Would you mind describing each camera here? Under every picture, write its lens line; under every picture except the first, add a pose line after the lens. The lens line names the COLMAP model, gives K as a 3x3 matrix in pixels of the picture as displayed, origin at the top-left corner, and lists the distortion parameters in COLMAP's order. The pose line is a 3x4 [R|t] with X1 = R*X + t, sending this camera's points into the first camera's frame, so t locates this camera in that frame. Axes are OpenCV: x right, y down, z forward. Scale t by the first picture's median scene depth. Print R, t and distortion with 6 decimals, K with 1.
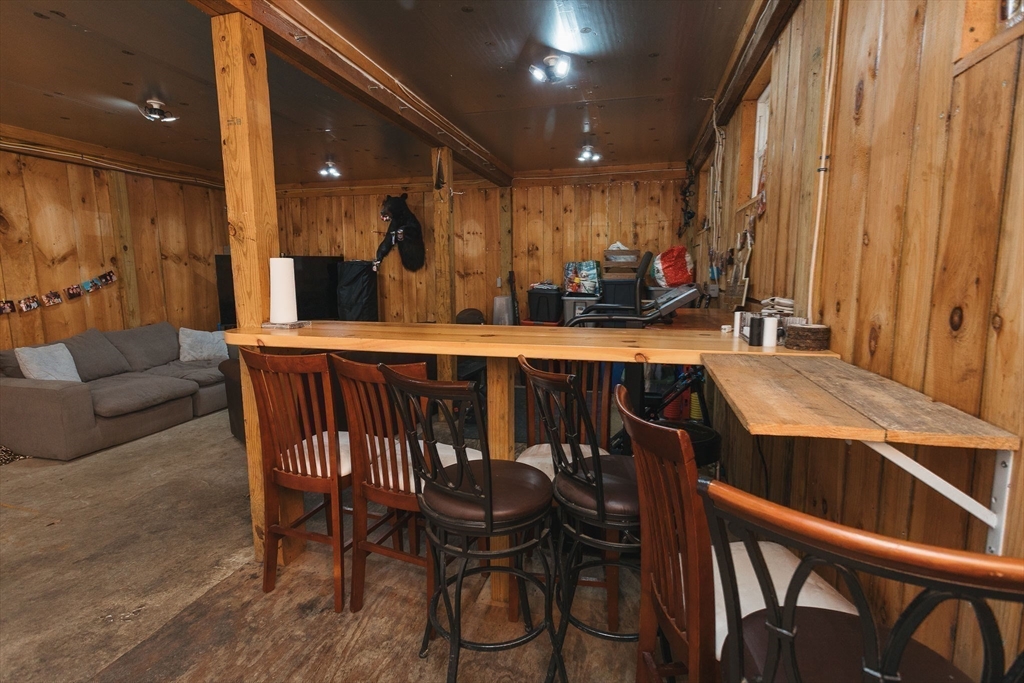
lens RADIAL K [[489.0, 0, 508.9], [0, 489.0, 337.9], [0, 0, 1]] dist [0.000206, -0.000025]
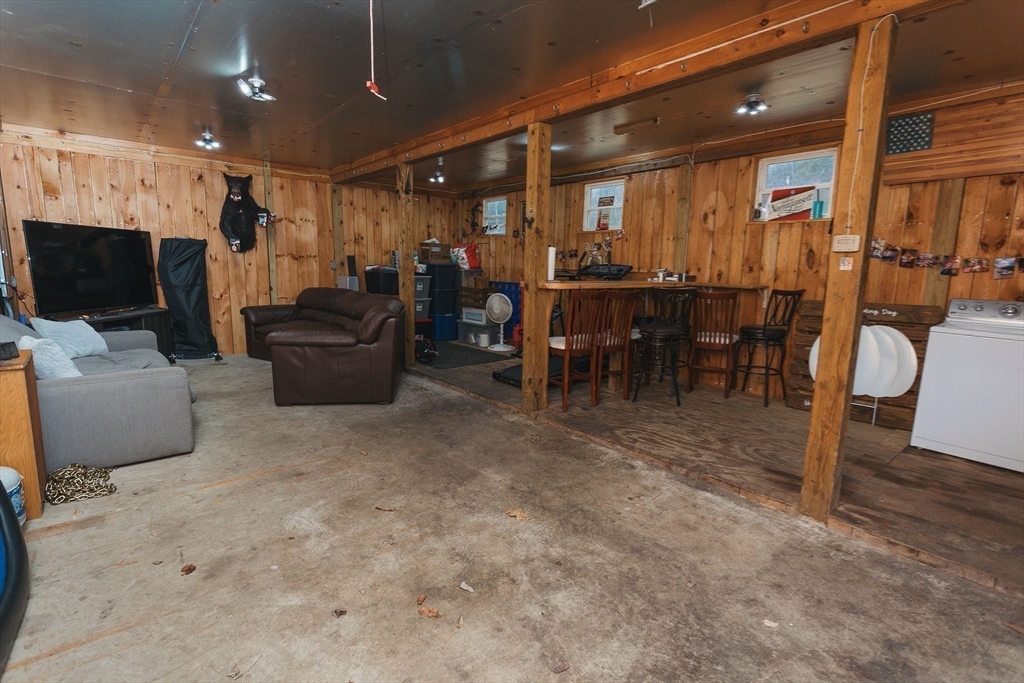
lens RADIAL K [[475.3, 0, 512.0], [0, 475.3, 341.5], [0, 0, 1]] dist [-0.035491, 0.000213]
pose [[0.572369, -0.107591, 0.812907, -0.771613], [0.087151, 0.993721, 0.070160, 0.027386], [-0.815352, 0.030688, 0.578152, 0.015209]]
